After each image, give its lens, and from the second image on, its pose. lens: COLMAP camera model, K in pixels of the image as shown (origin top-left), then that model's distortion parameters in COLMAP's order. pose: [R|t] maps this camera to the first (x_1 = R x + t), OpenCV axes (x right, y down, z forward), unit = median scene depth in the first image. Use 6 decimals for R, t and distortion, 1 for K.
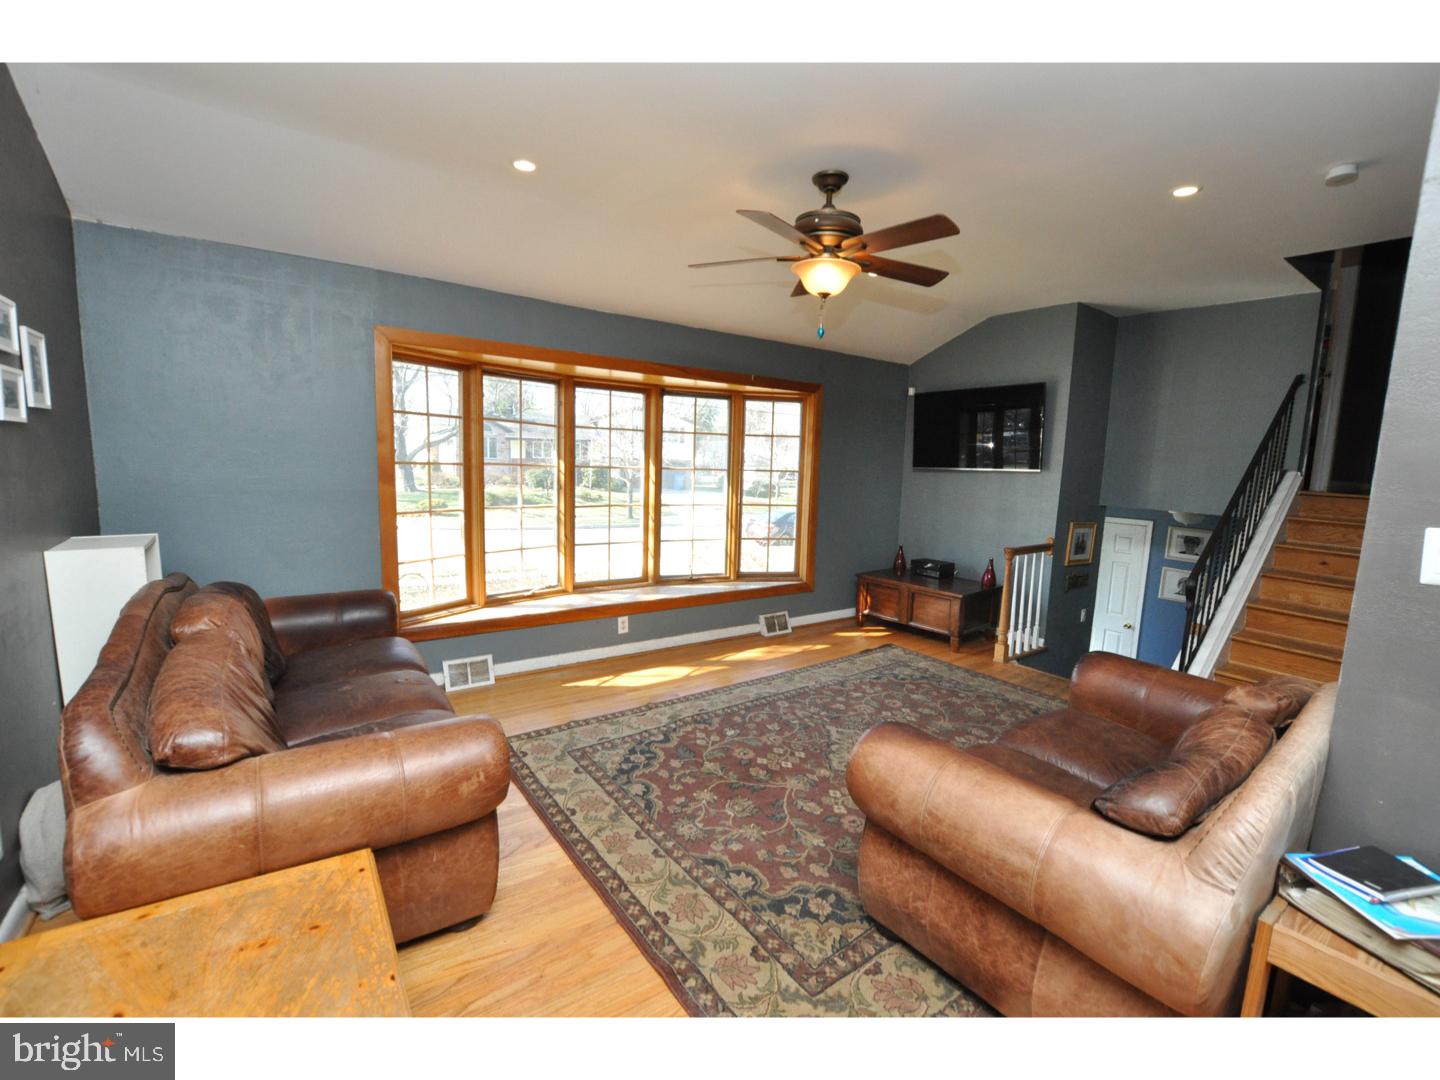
lens RADIAL K [[632.1, 0, 724.9], [0, 632.1, 542.1], [0, 0, 1]] dist [-0.037028, 0.006160]
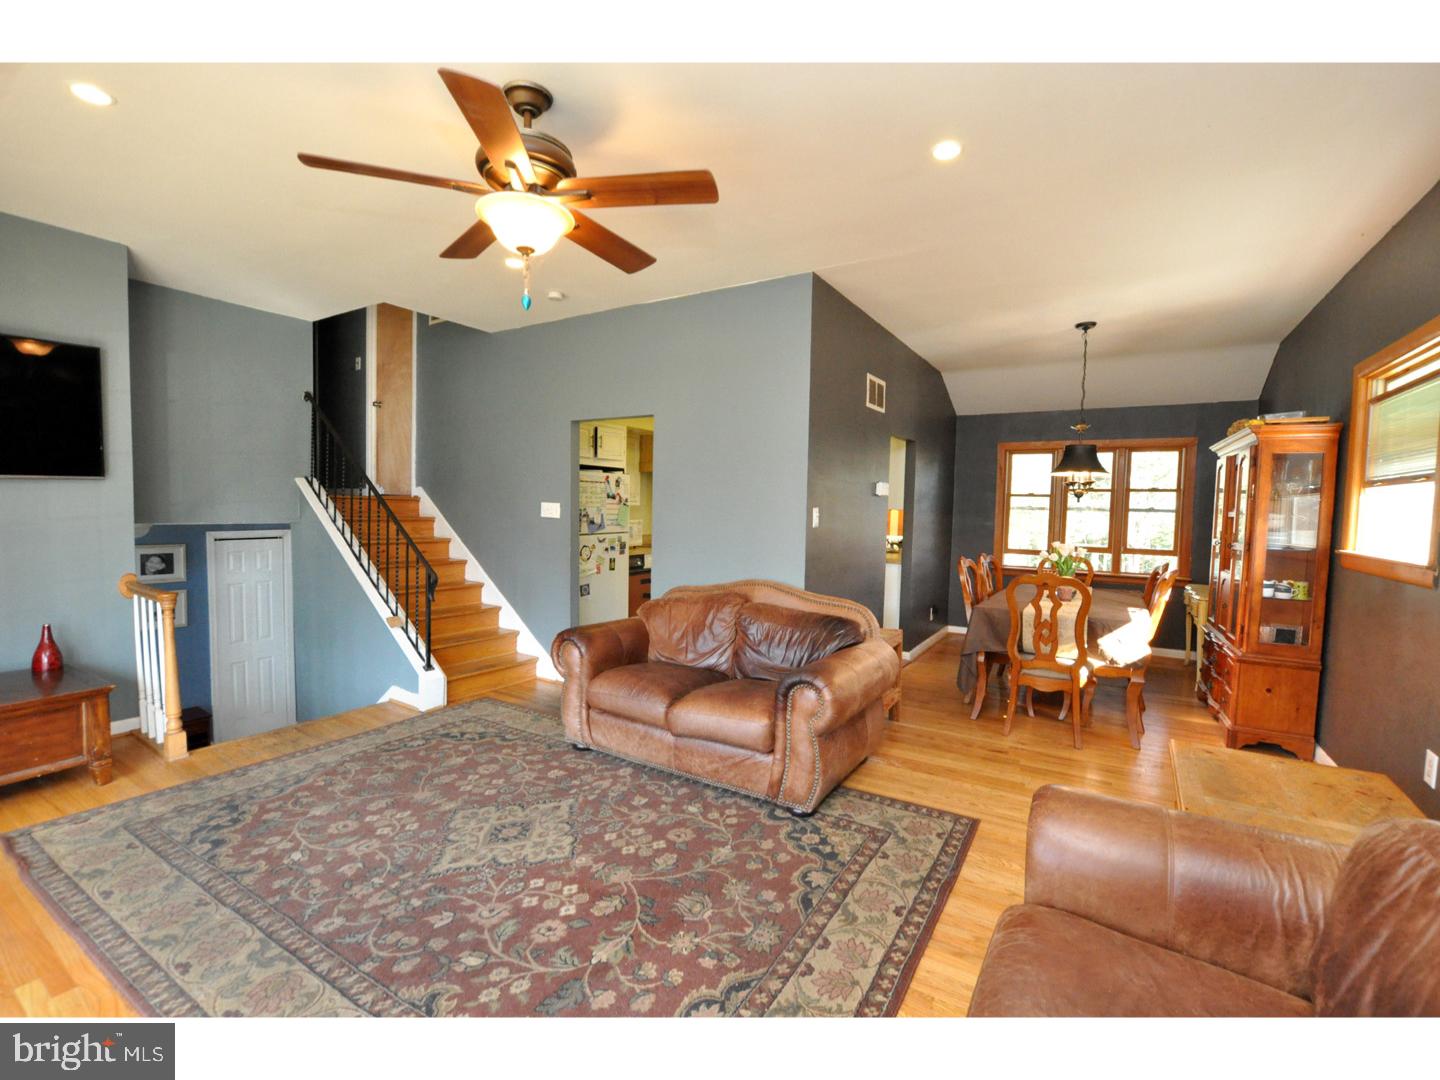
lens RADIAL K [[632.1, 0, 724.9], [0, 632.1, 542.1], [0, 0, 1]] dist [-0.037028, 0.006160]
pose [[-0.374543, -0.100306, 0.921768, -0.617600], [0.086858, 0.985964, 0.142584, -0.139675], [-0.923132, 0.133467, -0.360574, 1.067904]]
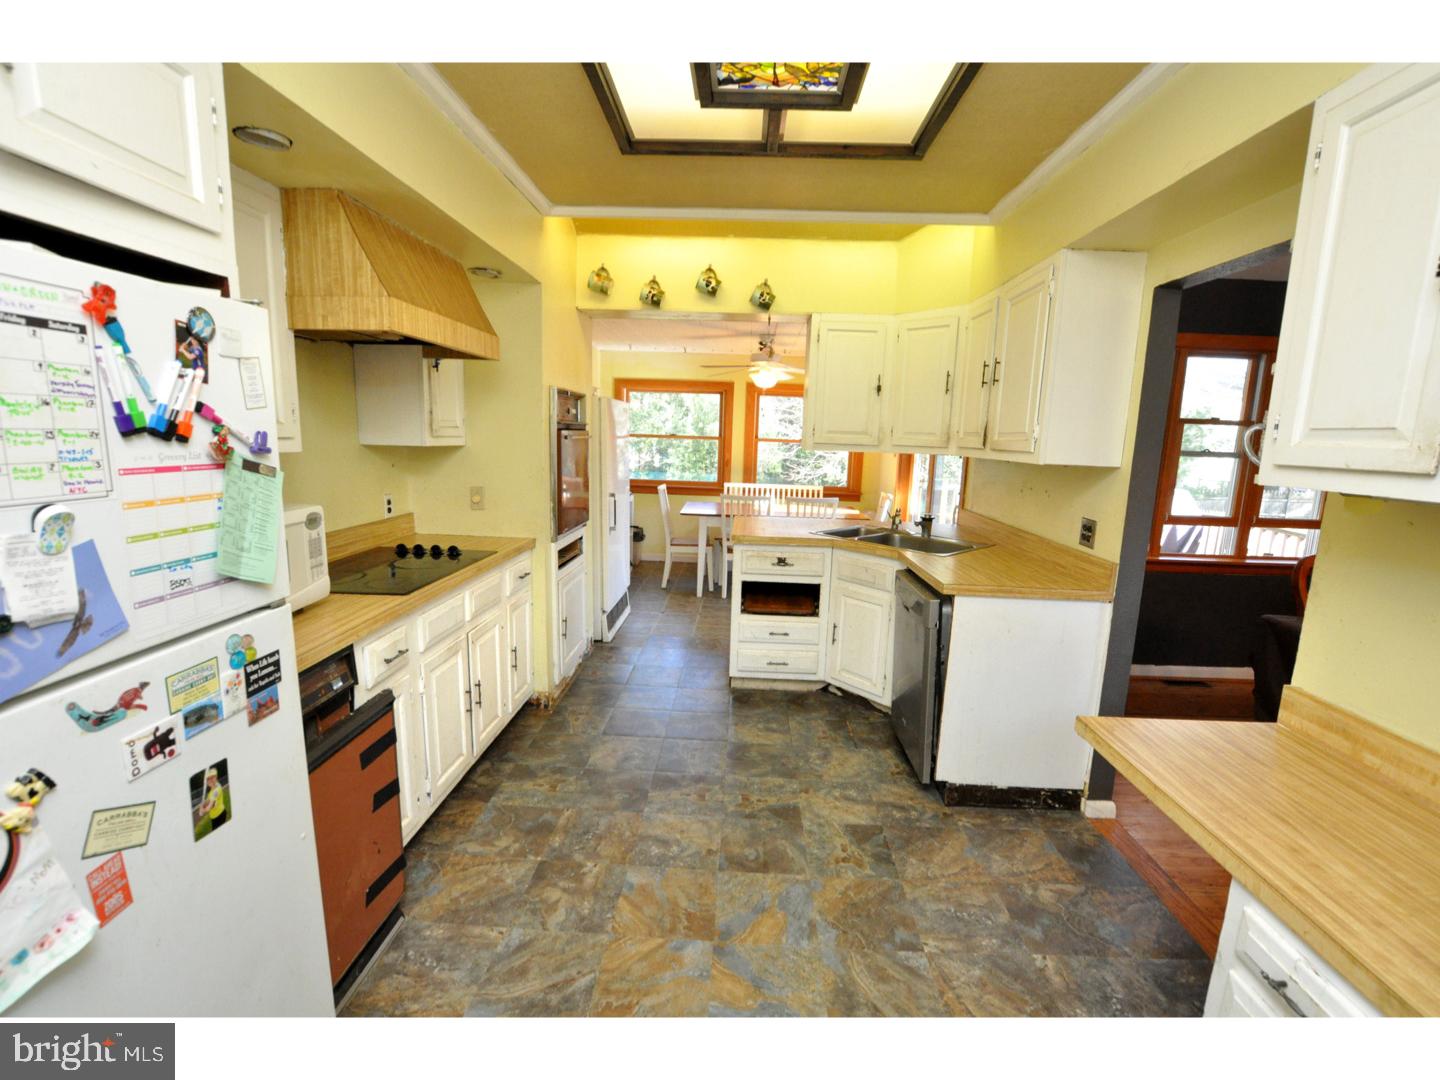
lens RADIAL K [[632.1, 0, 724.9], [0, 632.1, 542.1], [0, 0, 1]] dist [-0.037028, 0.006160]
pose [[-0.785874, -0.164040, 0.596232, 0.895610], [0.022500, 0.955950, 0.292666, -0.059445], [-0.617977, 0.243414, -0.747566, 0.738978]]
